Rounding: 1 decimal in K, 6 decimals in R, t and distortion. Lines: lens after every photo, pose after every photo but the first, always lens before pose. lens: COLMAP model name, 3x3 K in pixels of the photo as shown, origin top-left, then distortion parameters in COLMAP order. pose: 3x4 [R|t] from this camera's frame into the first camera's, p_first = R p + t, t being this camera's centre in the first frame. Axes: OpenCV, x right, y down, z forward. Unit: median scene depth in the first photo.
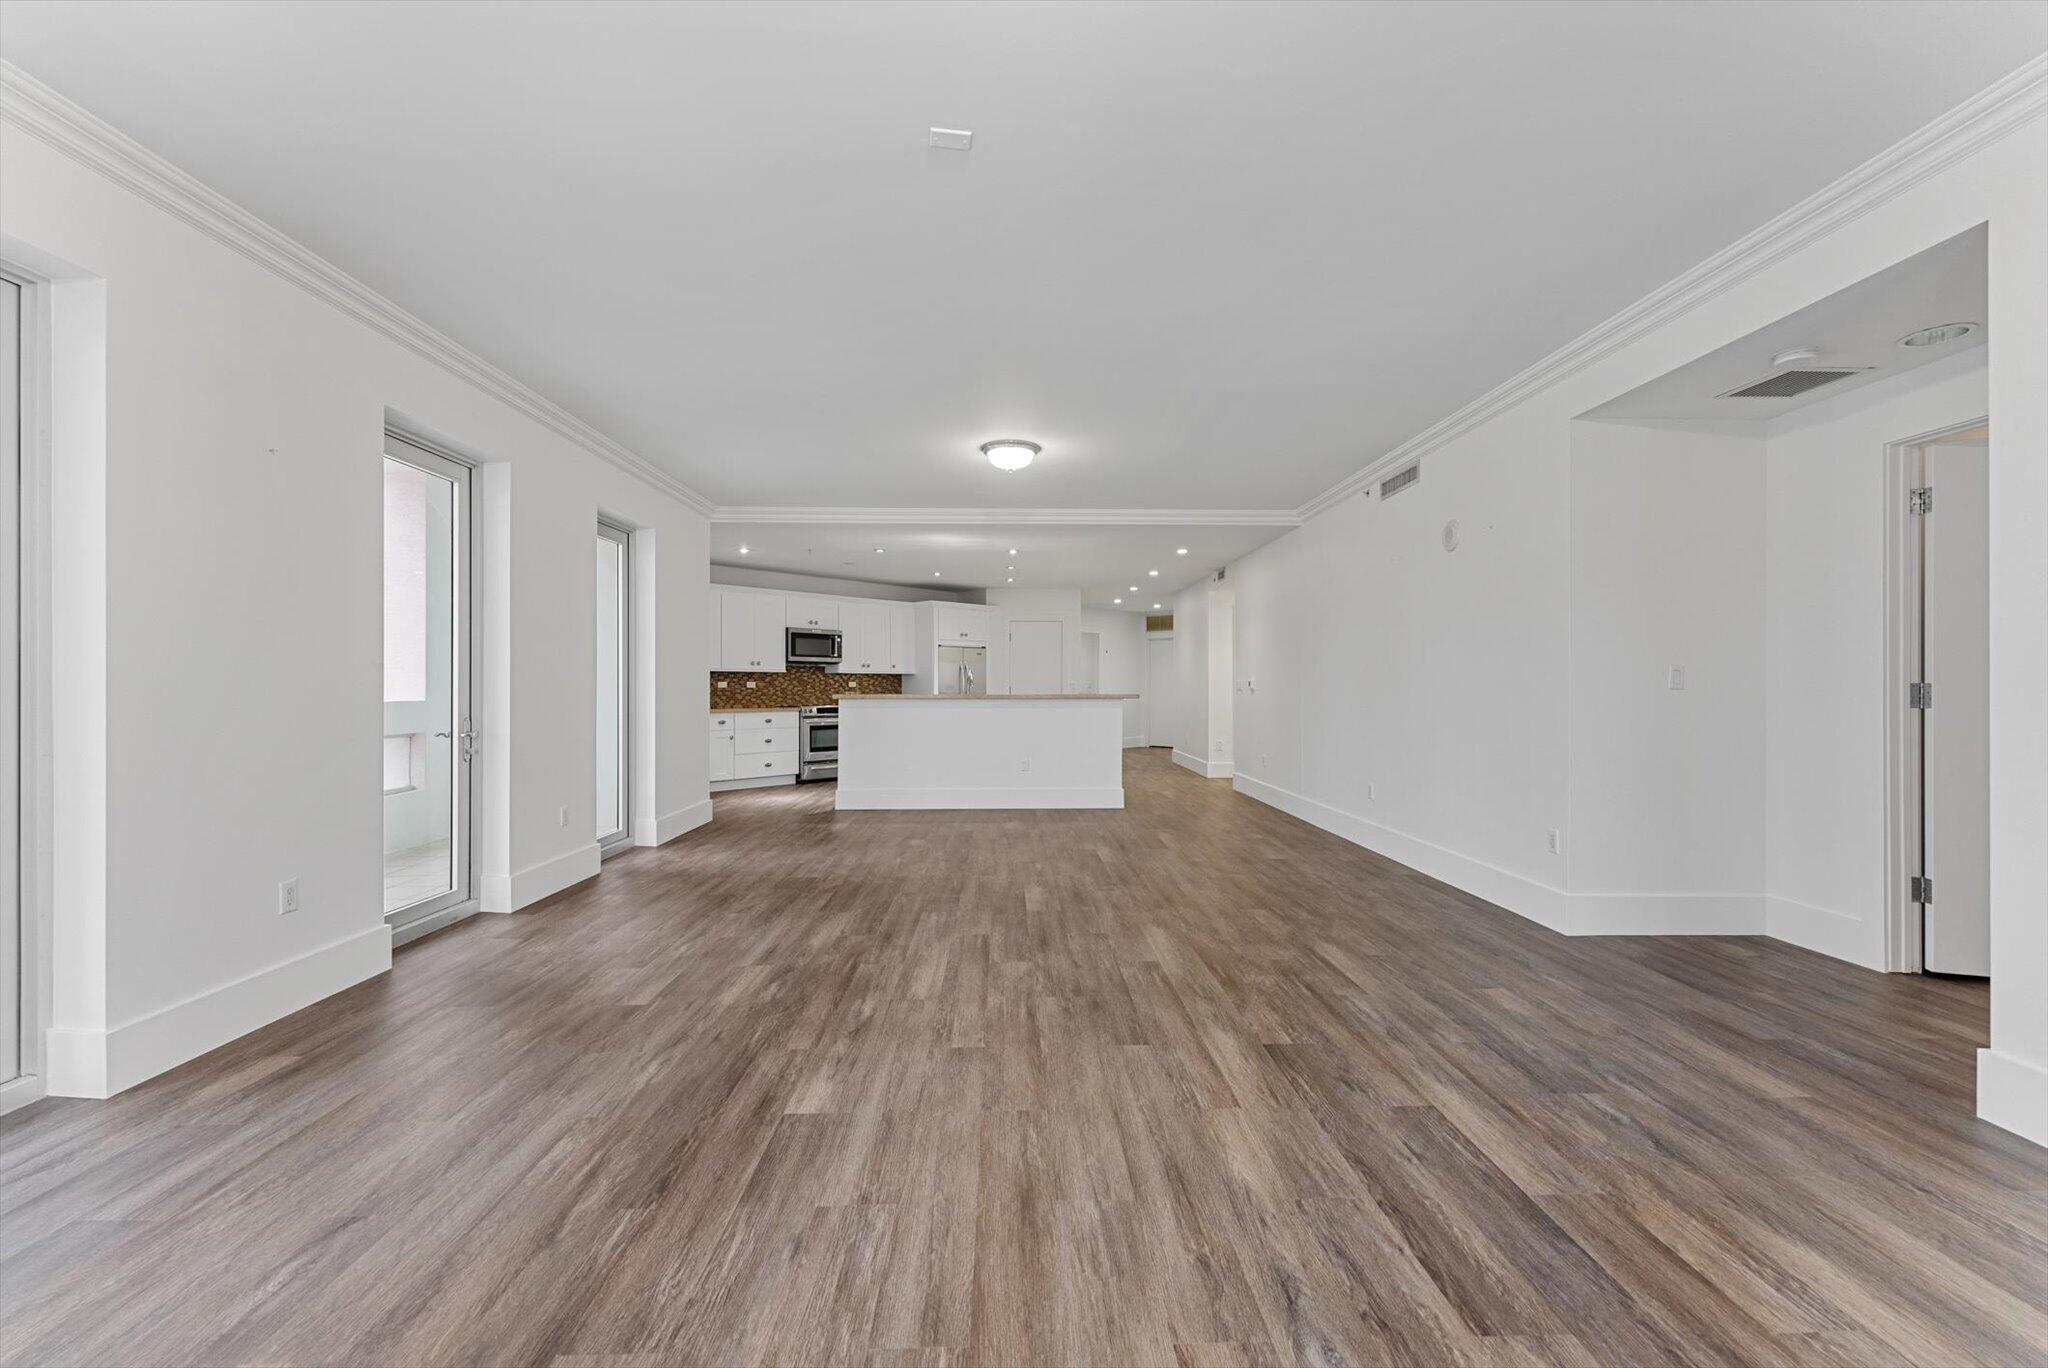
lens RADIAL K [[821.1, 0, 1022.1], [0, 821.1, 687.8], [0, 0, 1]] dist [0.001936, -0.000075]
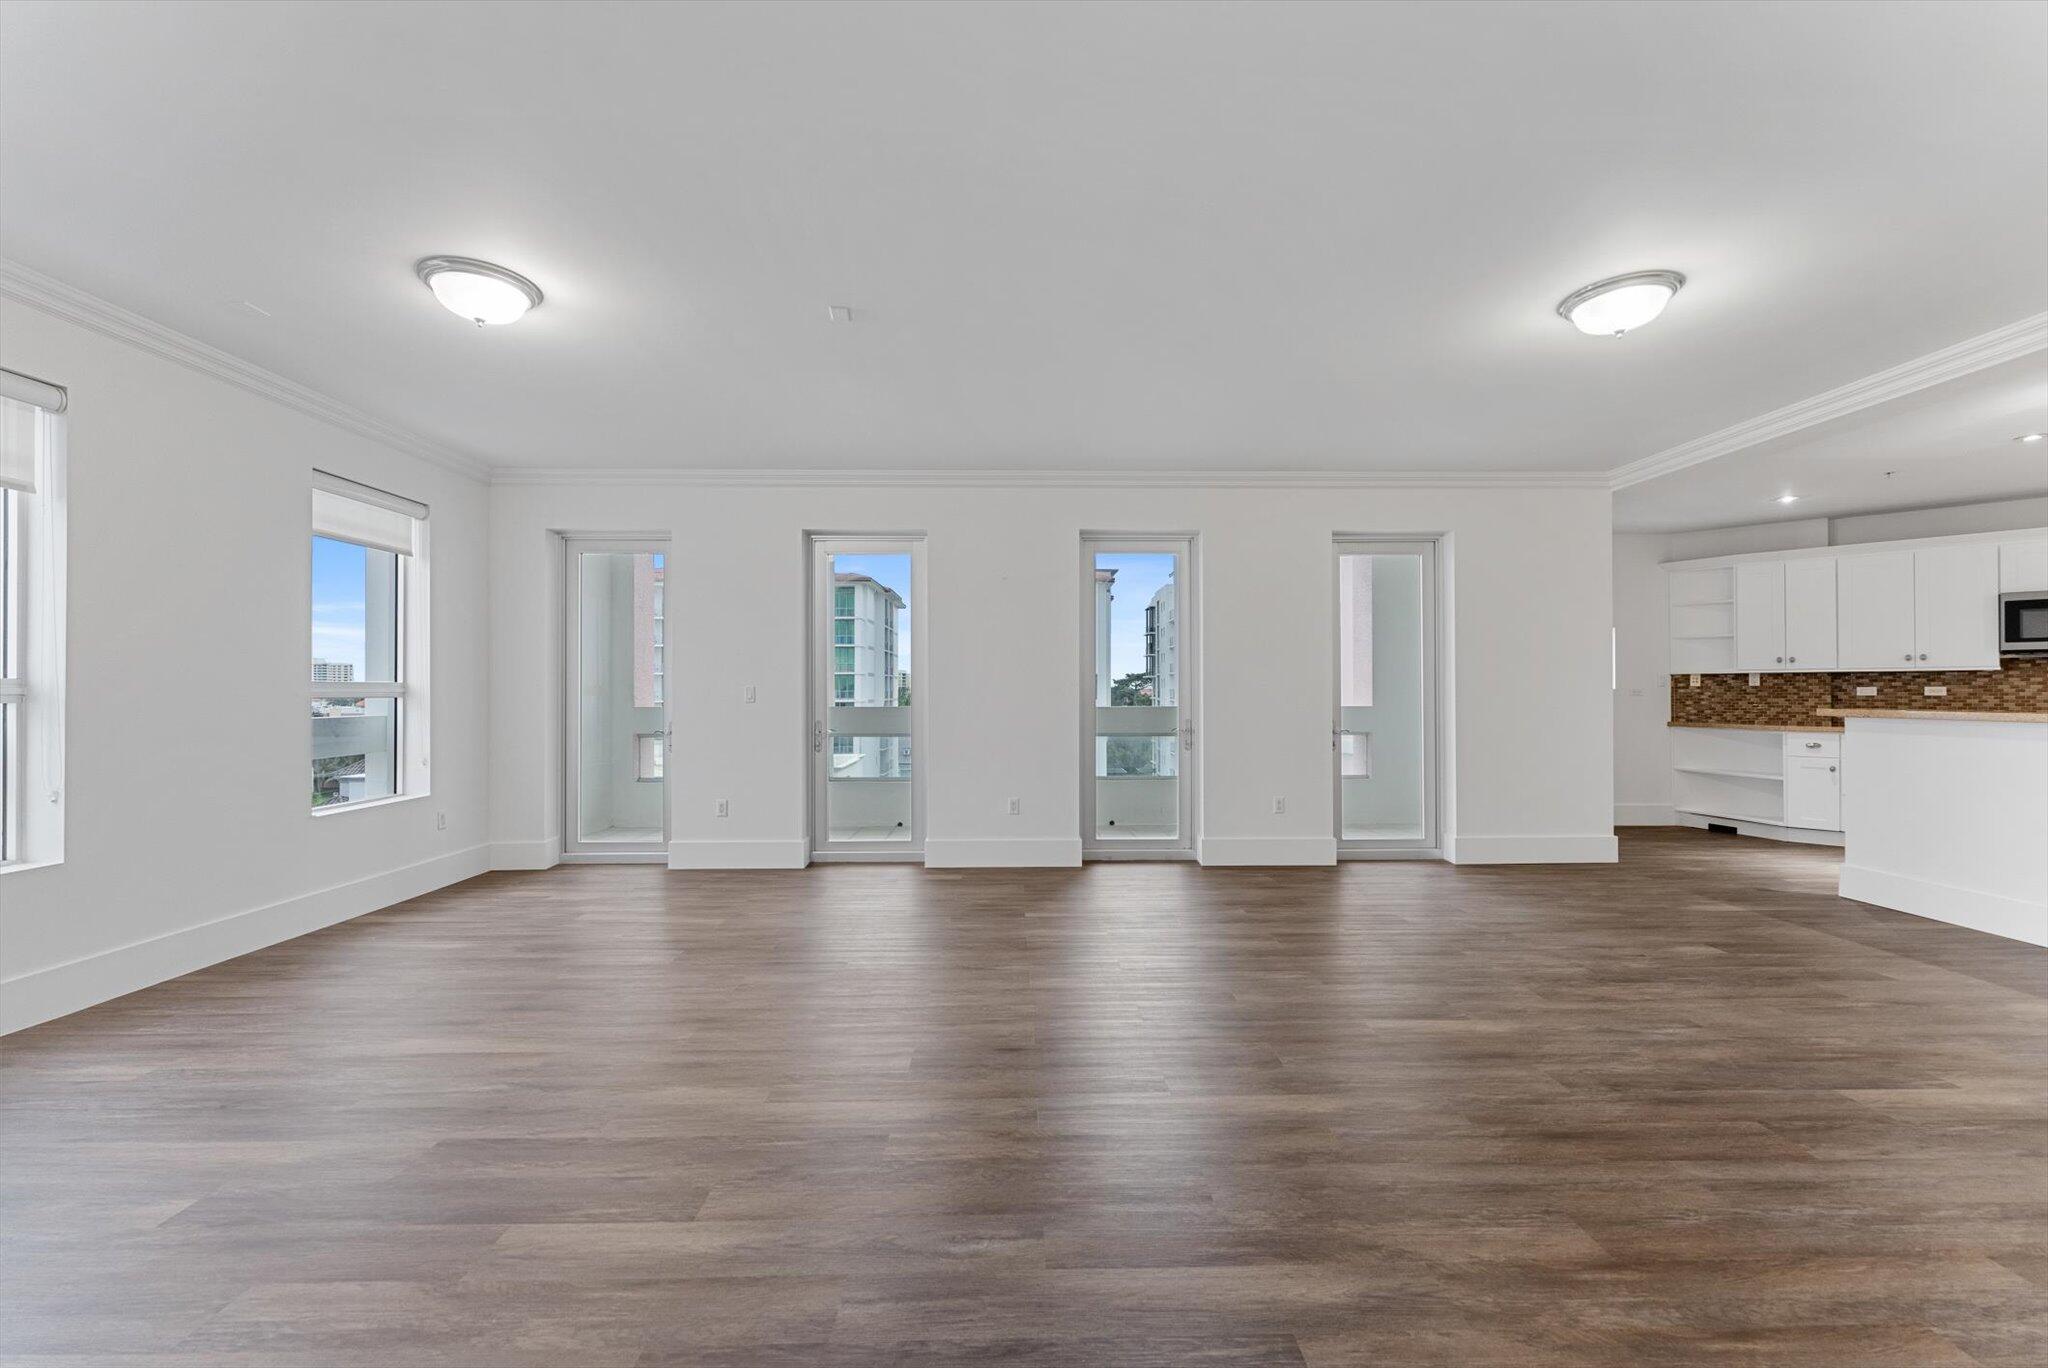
lens RADIAL K [[821.1, 0, 1031.3], [0, 821.1, 685.8], [0, 0, 1]] dist [0.001936, -0.000075]
pose [[-0.005993, -0.005881, -0.999965, 0.508742], [0.000584, 0.999983, -0.005885, -0.007756], [0.999982, -0.000619, -0.005989, 0.516960]]
